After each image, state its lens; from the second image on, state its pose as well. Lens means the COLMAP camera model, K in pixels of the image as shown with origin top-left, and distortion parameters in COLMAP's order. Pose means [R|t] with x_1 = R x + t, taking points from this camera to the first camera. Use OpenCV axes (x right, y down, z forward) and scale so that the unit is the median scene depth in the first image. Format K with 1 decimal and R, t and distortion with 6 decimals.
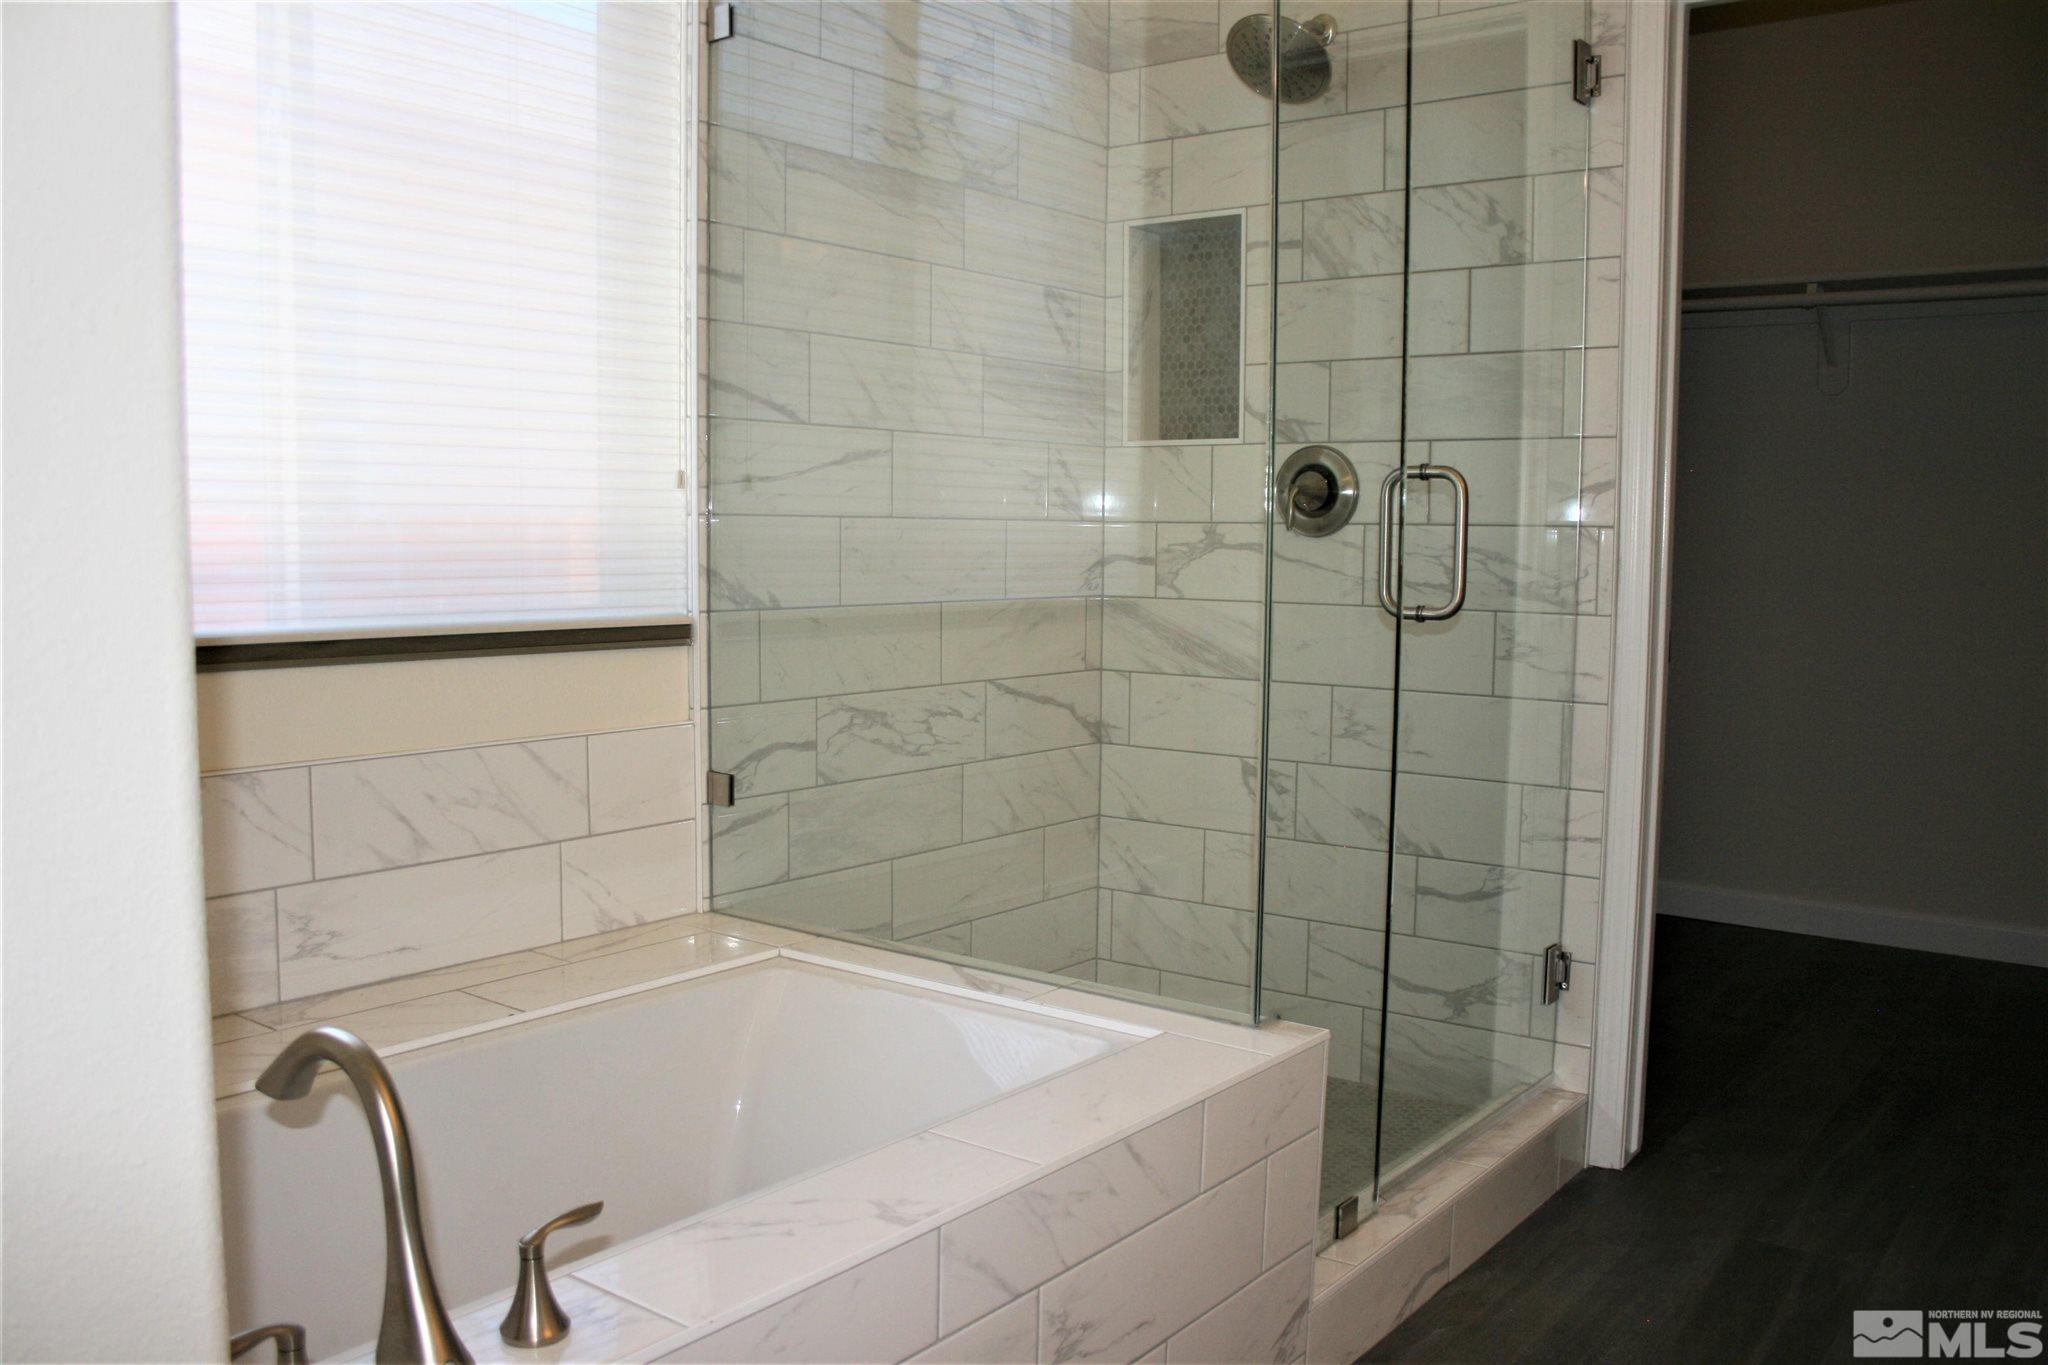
lens RADIAL K [[1720.1, 0, 1020.9], [0, 1720.1, 687.9], [0, 0, 1]] dist [-0.149689, 0.096162]
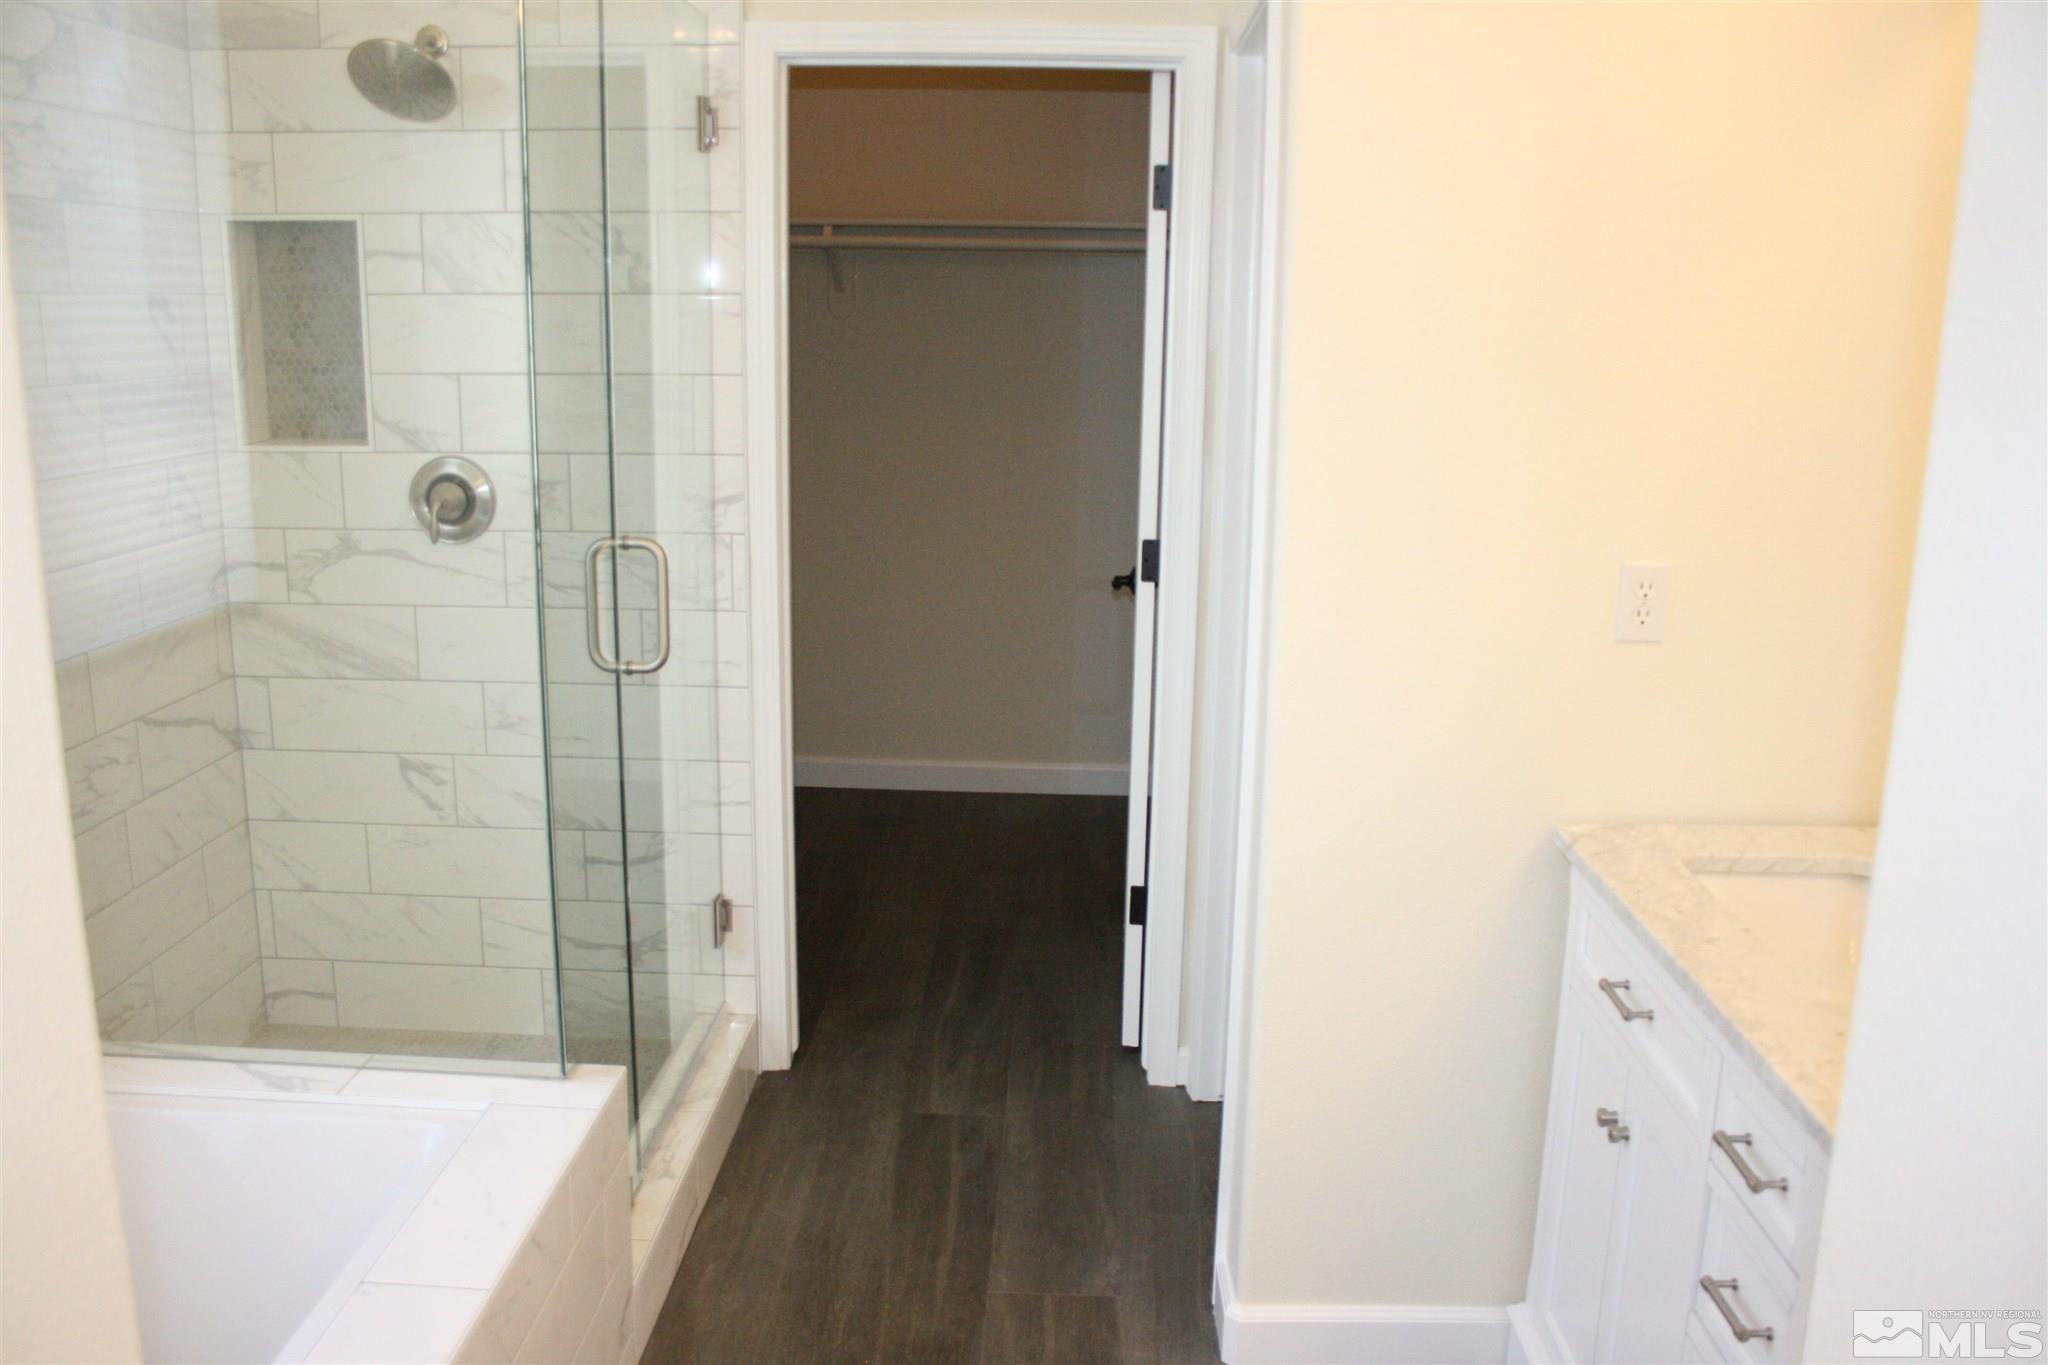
lens RADIAL K [[1720.1, 0, 1030.6], [0, 1720.1, 681.5], [0, 0, 1]] dist [-0.149689, 0.096162]
pose [[0.811248, -0.124465, 0.571301, -0.145326], [0.049282, 0.988159, 0.145302, -0.139068], [-0.582622, -0.089721, 0.807776, -0.044338]]
